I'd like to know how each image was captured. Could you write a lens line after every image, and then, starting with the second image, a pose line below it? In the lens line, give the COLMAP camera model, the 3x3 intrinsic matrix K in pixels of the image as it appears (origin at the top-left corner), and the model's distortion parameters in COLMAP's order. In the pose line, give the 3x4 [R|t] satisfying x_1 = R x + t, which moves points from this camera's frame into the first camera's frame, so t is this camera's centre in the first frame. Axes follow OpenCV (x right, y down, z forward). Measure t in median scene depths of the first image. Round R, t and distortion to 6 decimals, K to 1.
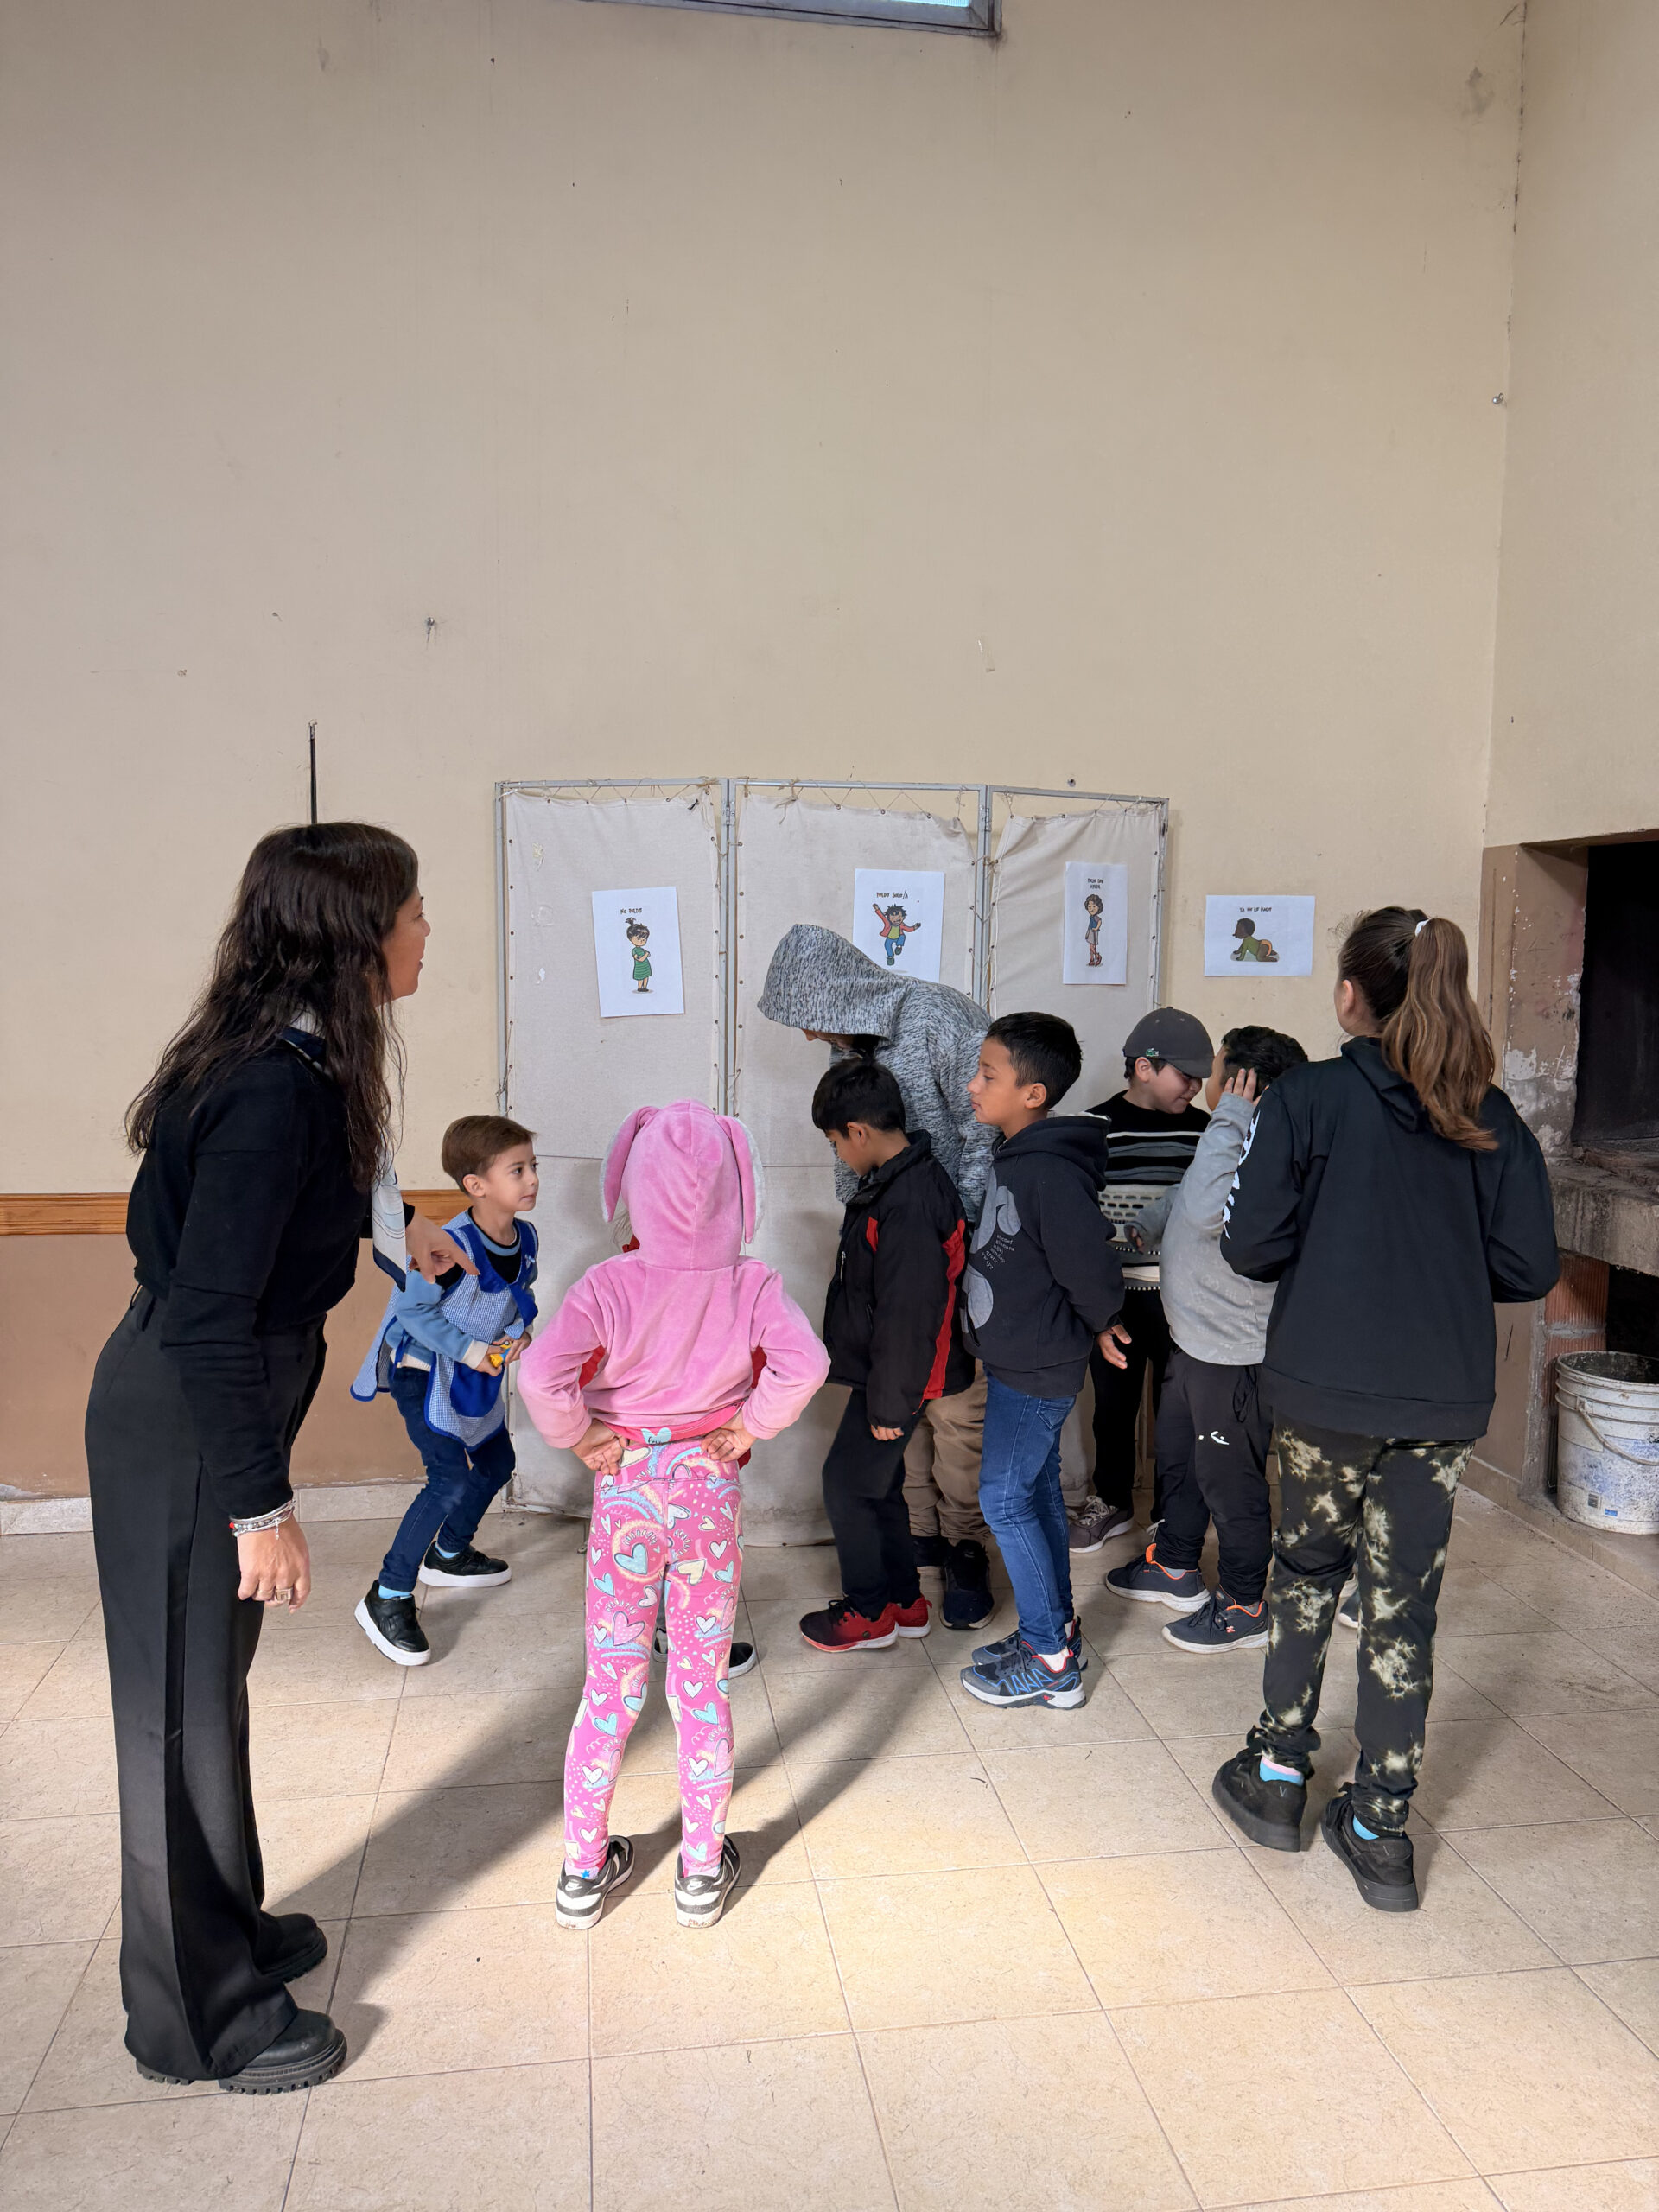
lens RADIAL K [[1591.7, 0, 829.5], [0, 1591.7, 1106.0], [0, 0, 1]] dist [0.055716, -0.052393]
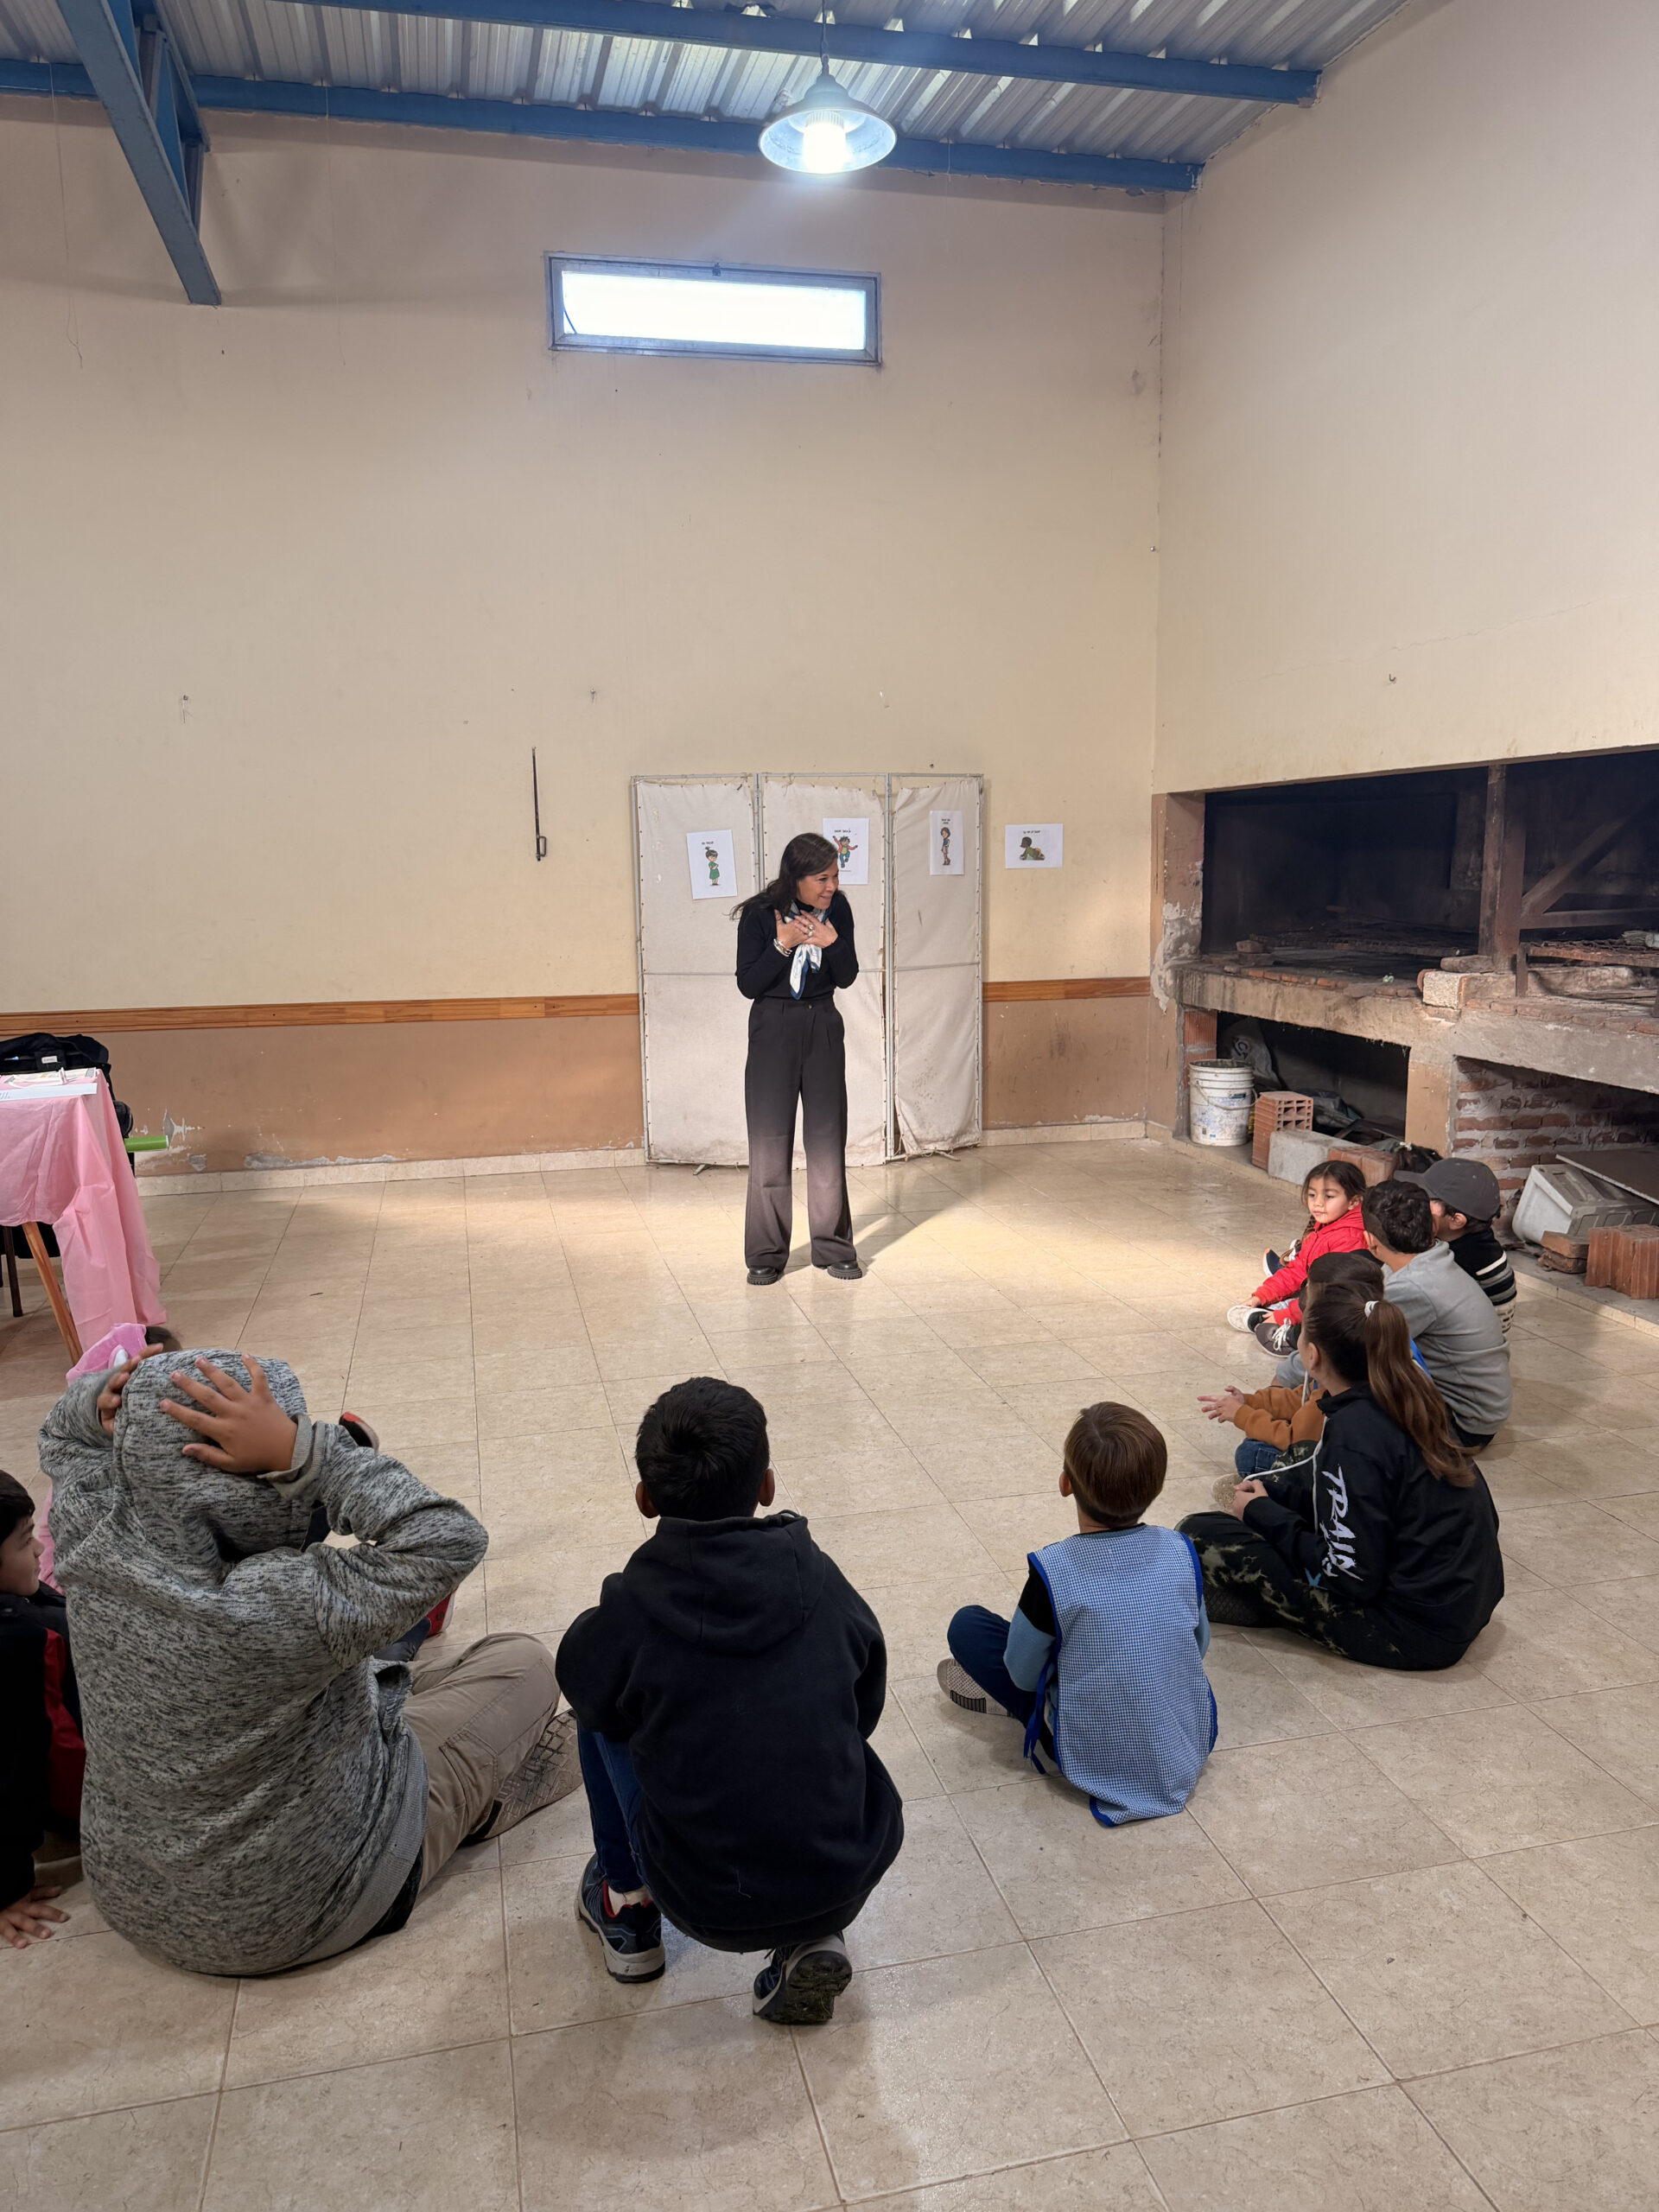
lens RADIAL K [[1591.7, 0, 829.5], [0, 1591.7, 1106.0], [0, 0, 1]] dist [0.055716, -0.052393]
pose [[0.996033, -0.040006, 0.079489, -0.136857], [0.034818, 0.997238, 0.065610, 0.069815], [-0.081894, -0.062582, 0.994674, -0.903387]]
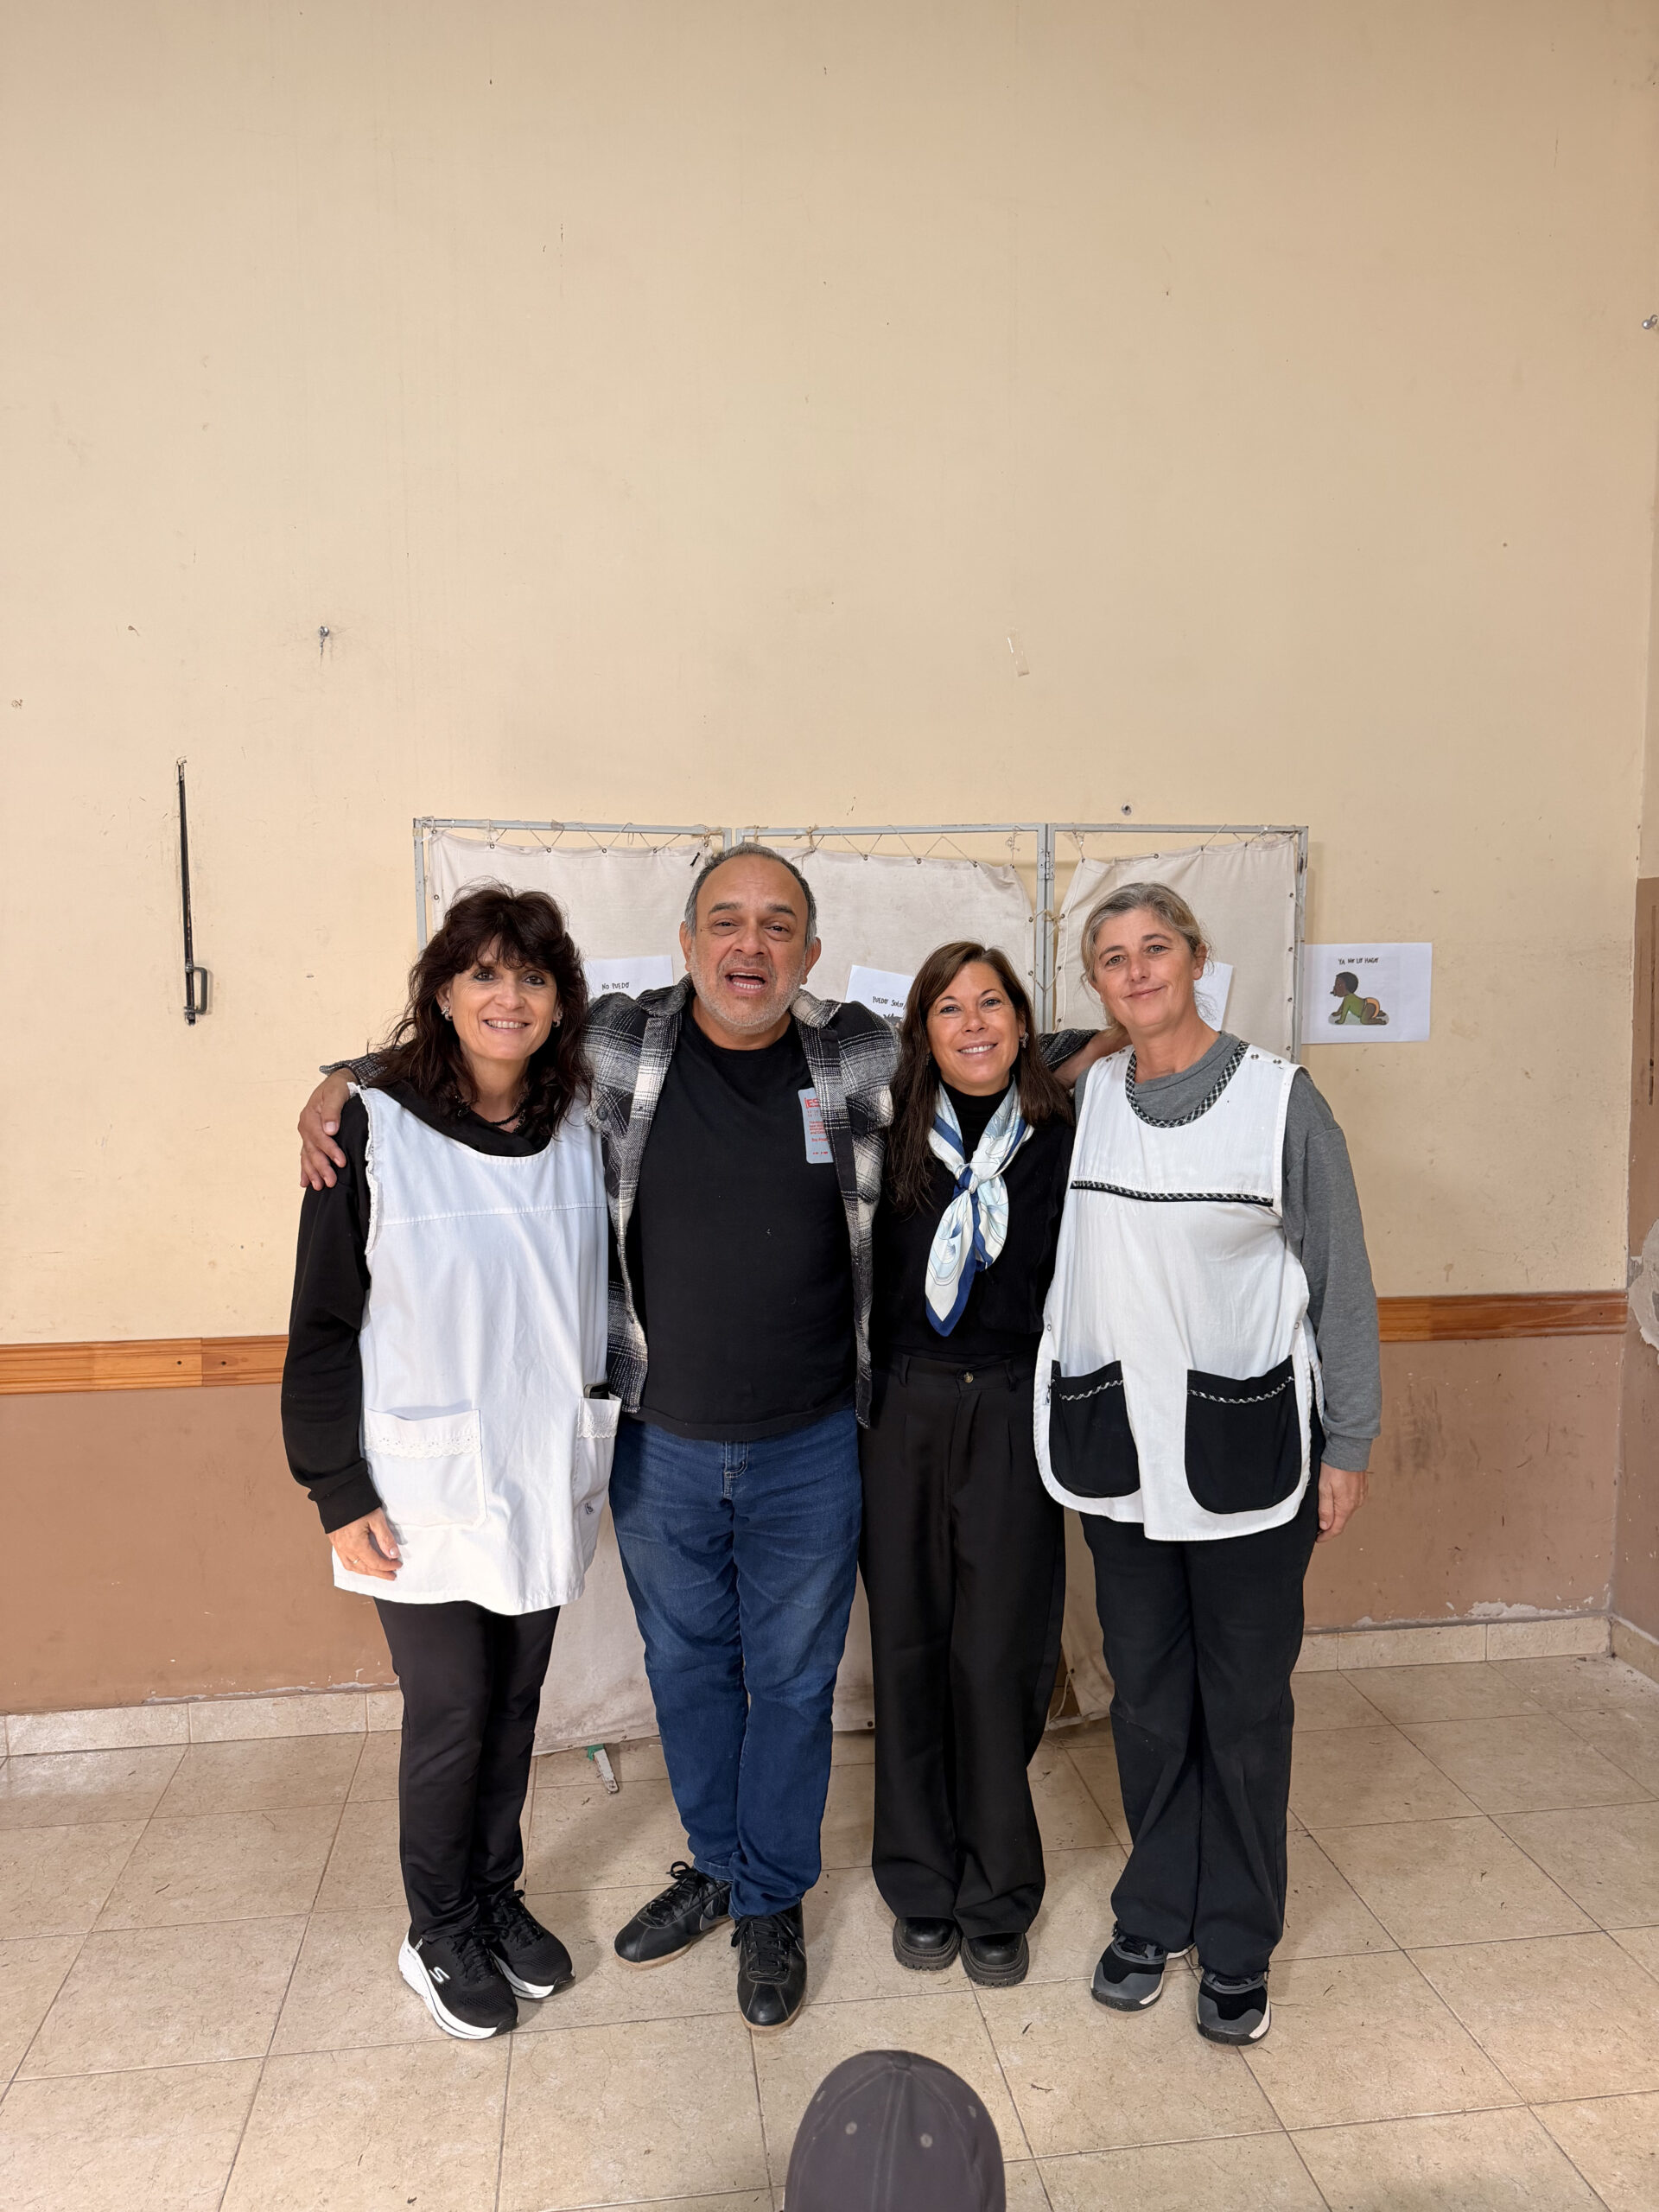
lens RADIAL K [[1540.9, 0, 789.4], [0, 1540.9, 1103.4], [0, 0, 1]] dist [0.006554, 0.002693]
pose [[0.999174, -0.018864, -0.036001, 0.006717], [0.018220, 0.999670, -0.018108, -0.044621], [0.036330, 0.017437, 0.999188, 0.226043]]
